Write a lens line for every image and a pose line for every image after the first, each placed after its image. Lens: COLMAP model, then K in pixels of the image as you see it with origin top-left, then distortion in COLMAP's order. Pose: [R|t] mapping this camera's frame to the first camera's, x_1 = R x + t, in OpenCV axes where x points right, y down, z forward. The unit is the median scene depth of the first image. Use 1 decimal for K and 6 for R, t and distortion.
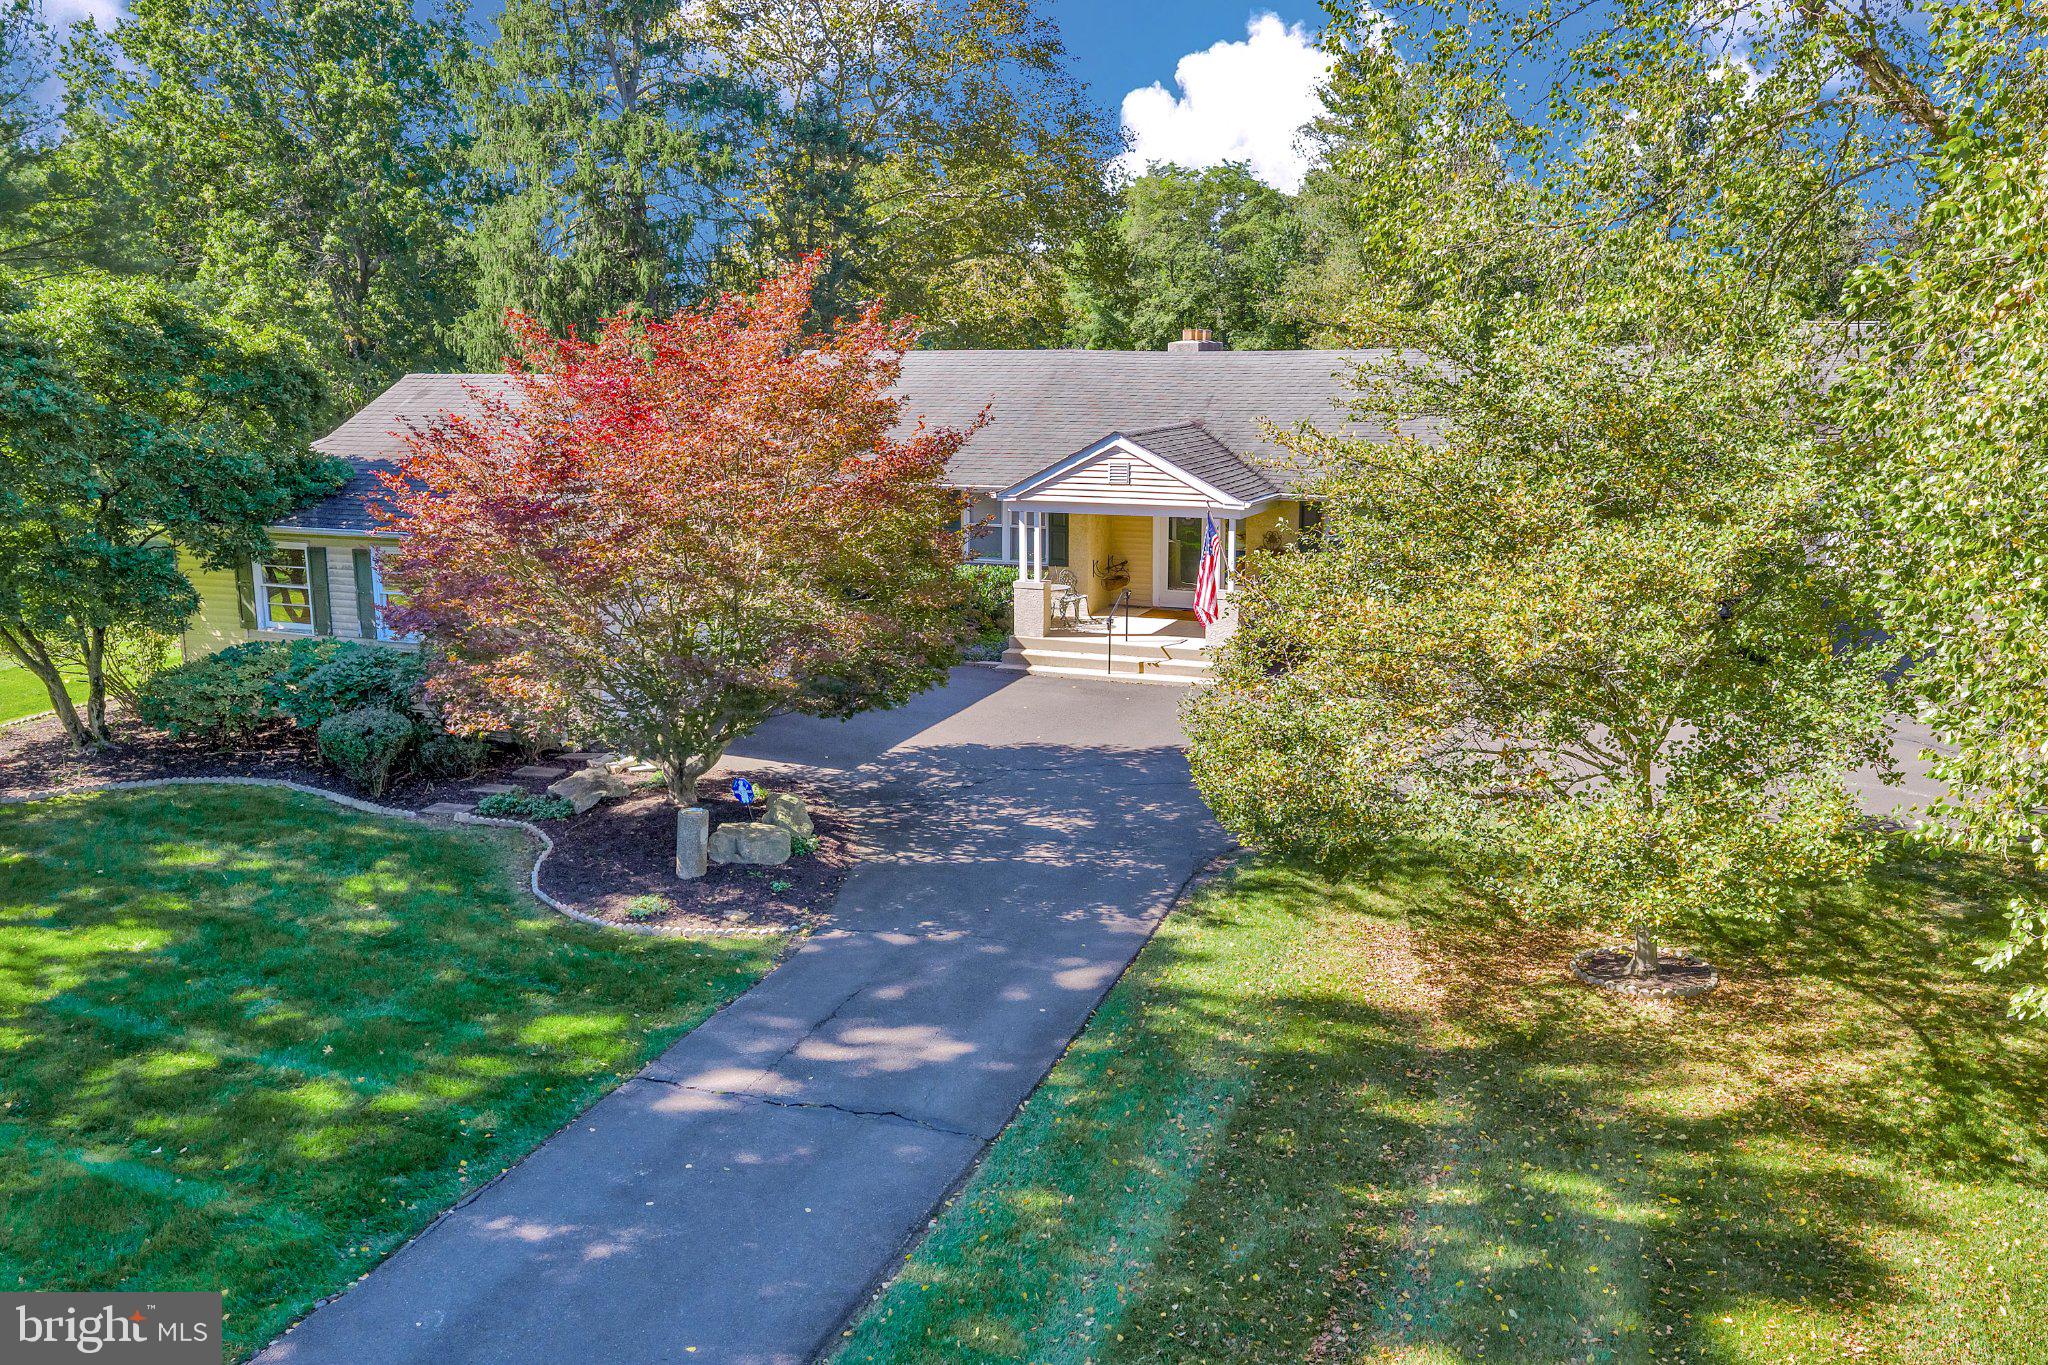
lens RADIAL K [[1699.2, 0, 1031.1], [0, 1699.2, 692.0], [0, 0, 1]] dist [-0.009730, -0.007506]
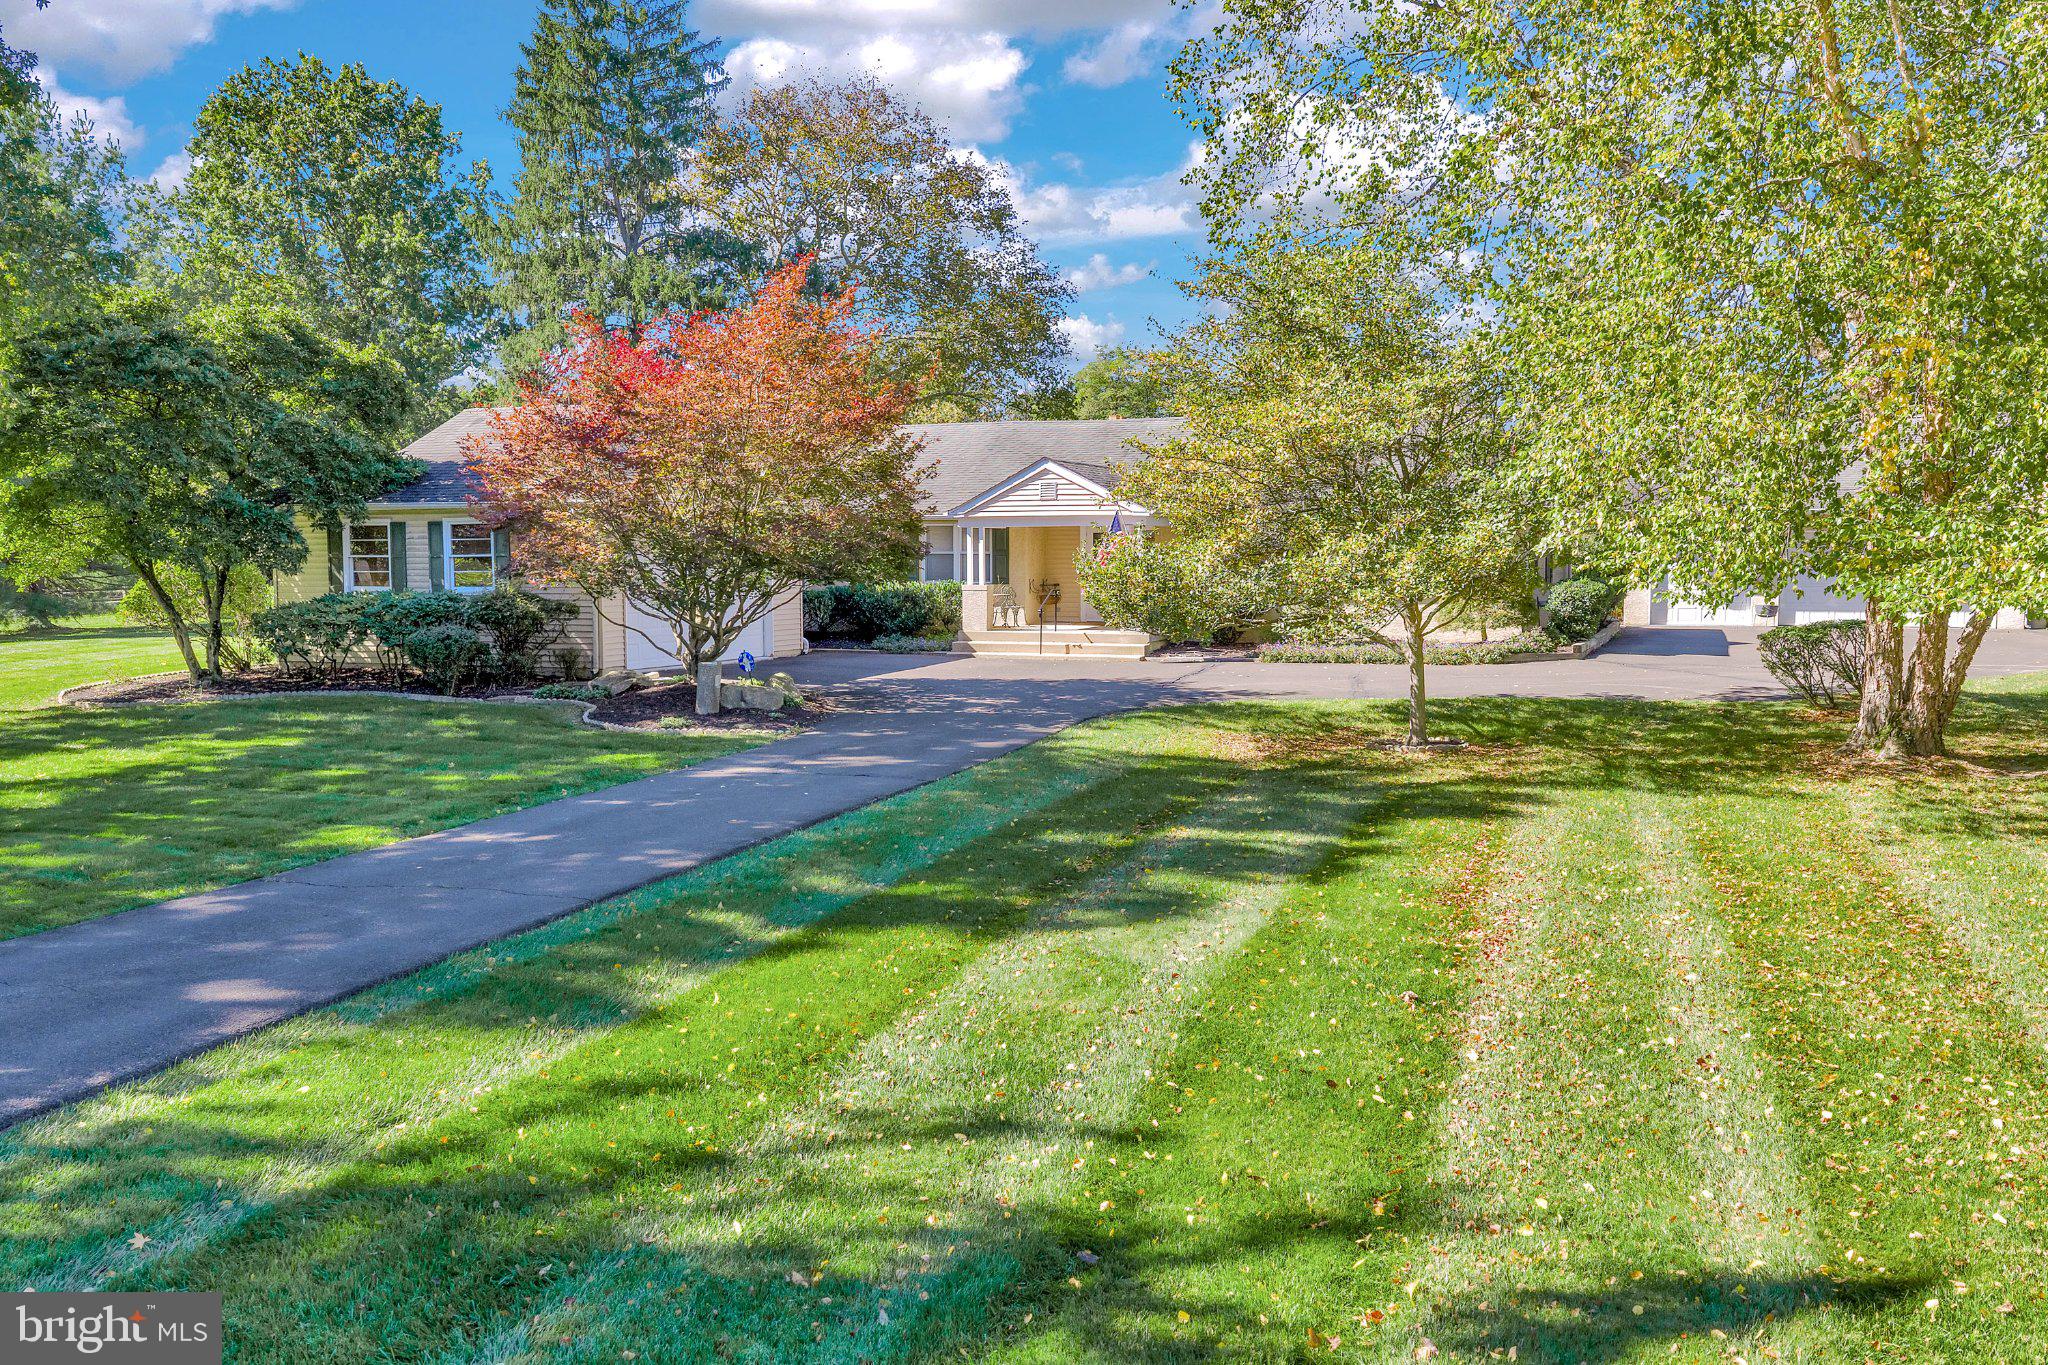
lens RADIAL K [[1699.2, 0, 1031.1], [0, 1699.2, 692.0], [0, 0, 1]] dist [-0.009730, -0.007506]
pose [[0.999791, -0.001367, 0.020380, 0.013814], [0.003834, 0.992584, -0.121501, 0.155141], [-0.020062, 0.121553, 0.992382, -0.184999]]
